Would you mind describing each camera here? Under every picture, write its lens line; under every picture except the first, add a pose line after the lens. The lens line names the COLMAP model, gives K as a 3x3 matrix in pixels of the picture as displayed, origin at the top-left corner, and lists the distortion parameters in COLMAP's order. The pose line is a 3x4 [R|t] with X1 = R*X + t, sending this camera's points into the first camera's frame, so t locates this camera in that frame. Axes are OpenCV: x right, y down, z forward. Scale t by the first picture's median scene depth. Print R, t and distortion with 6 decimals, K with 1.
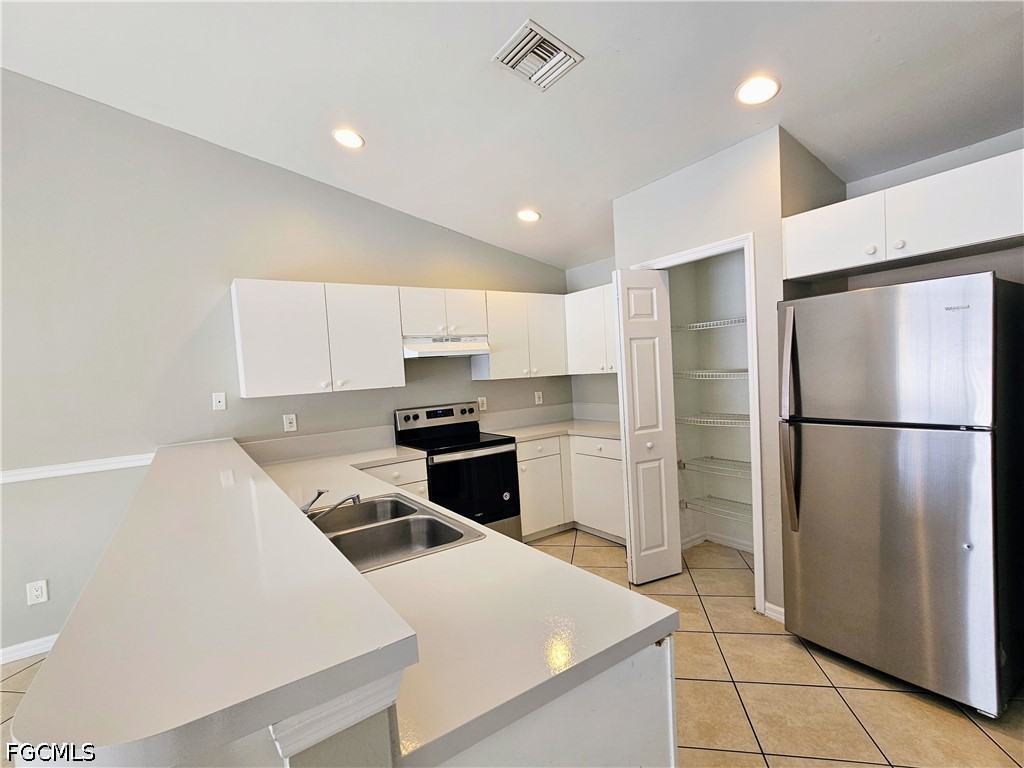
lens RADIAL K [[481.3, 0, 510.8], [0, 481.3, 395.7], [0, 0, 1]] dist [0.002955, 0.001820]
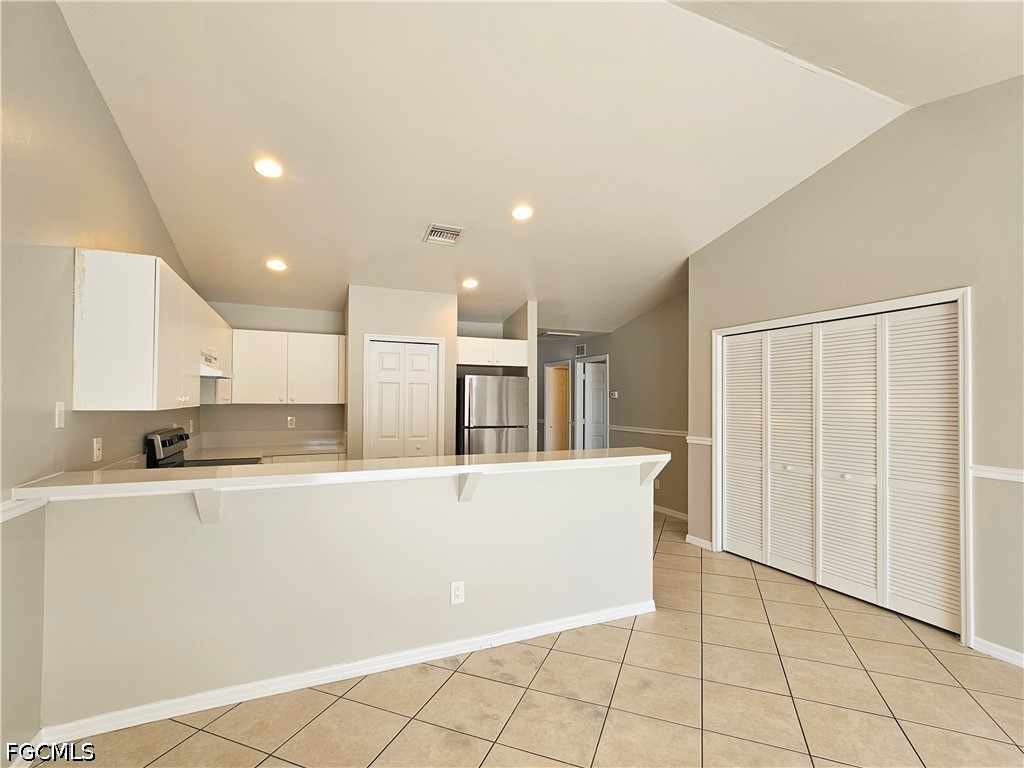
lens RADIAL K [[481.3, 0, 510.8], [0, 481.3, 395.7], [0, 0, 1]] dist [0.002955, 0.001820]
pose [[0.177119, 0.069471, 0.981734, -1.057478], [0.034484, 0.996455, -0.076735, 0.053582], [-0.983585, 0.047446, 0.174096, 0.273830]]
